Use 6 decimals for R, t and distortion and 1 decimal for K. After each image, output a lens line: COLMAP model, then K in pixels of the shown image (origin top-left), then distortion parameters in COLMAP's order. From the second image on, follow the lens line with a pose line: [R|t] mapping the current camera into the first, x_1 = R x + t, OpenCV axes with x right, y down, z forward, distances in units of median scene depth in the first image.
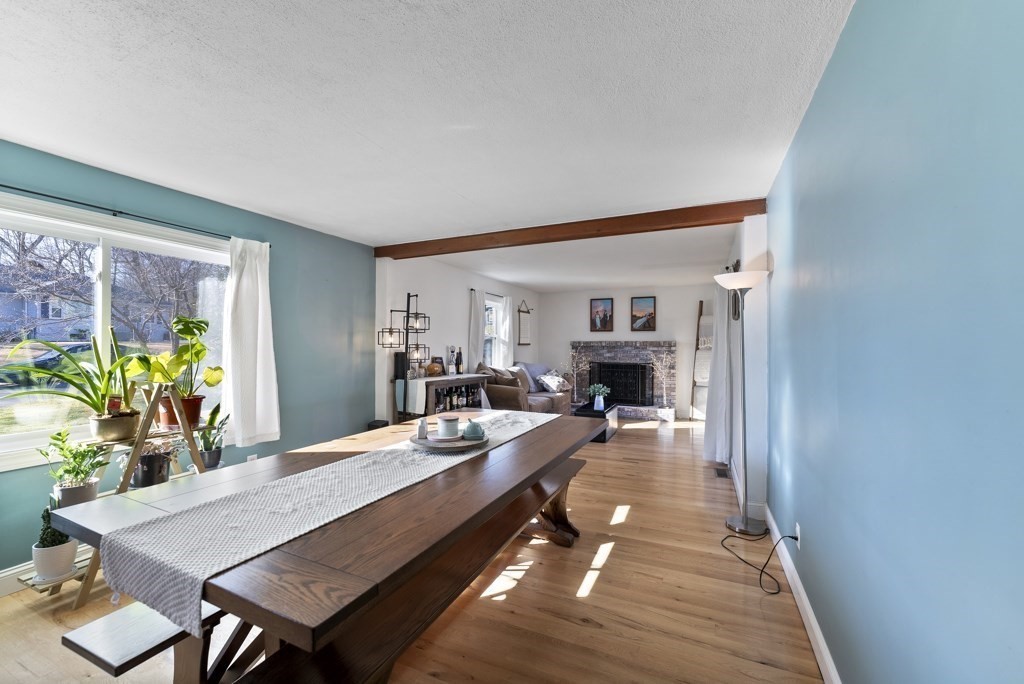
lens RADIAL K [[429.6, 0, 516.3], [0, 429.6, 347.1], [0, 0, 1]] dist [-0.002415, -0.000665]
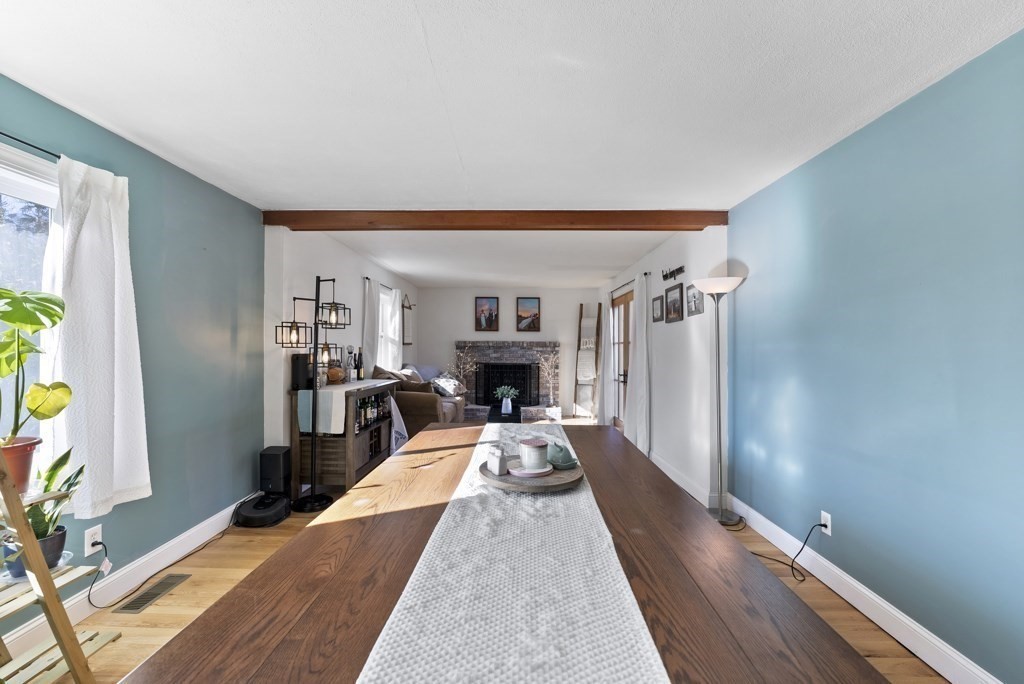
lens RADIAL K [[429.6, 0, 516.3], [0, 429.6, 347.1], [0, 0, 1]] dist [-0.002415, -0.000665]
pose [[0.912897, 0.002428, 0.408183, -0.153281], [-0.002890, 0.999996, 0.000514, -0.001052], [-0.408180, -0.001648, 0.912900, 0.101142]]
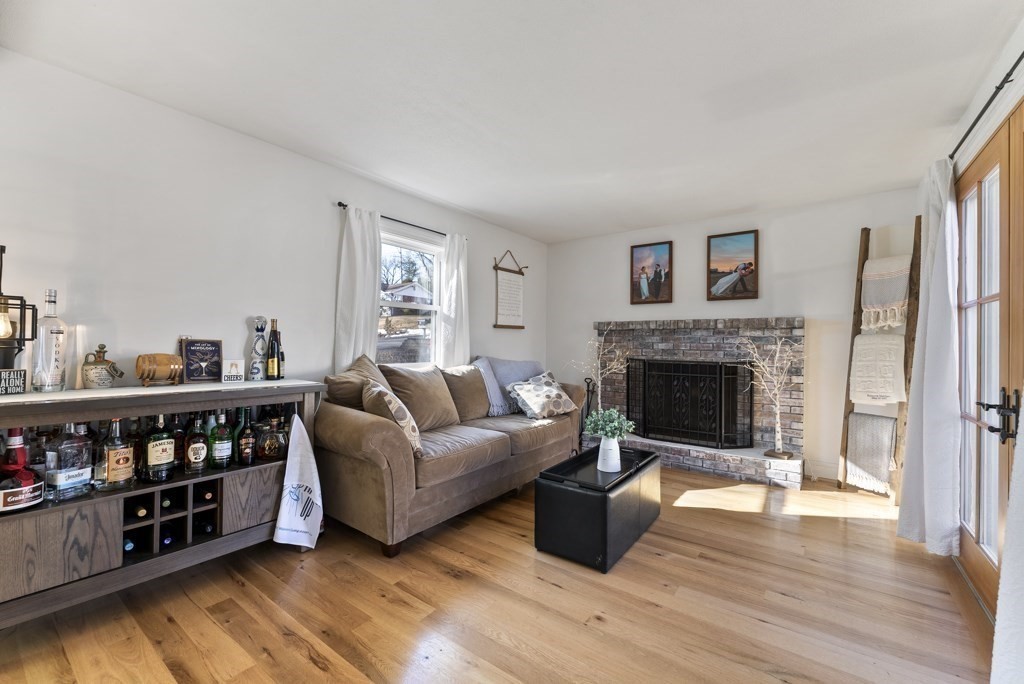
lens RADIAL K [[422.2, 0, 519.6], [0, 422.2, 344.3], [0, 0, 1]] dist [-0.001949, -0.000218]
pose [[0.978554, 0.004457, -0.205941, 0.164292], [-0.005140, 0.999983, -0.002783, 0.020484], [0.205926, 0.003782, 0.978560, 0.494189]]
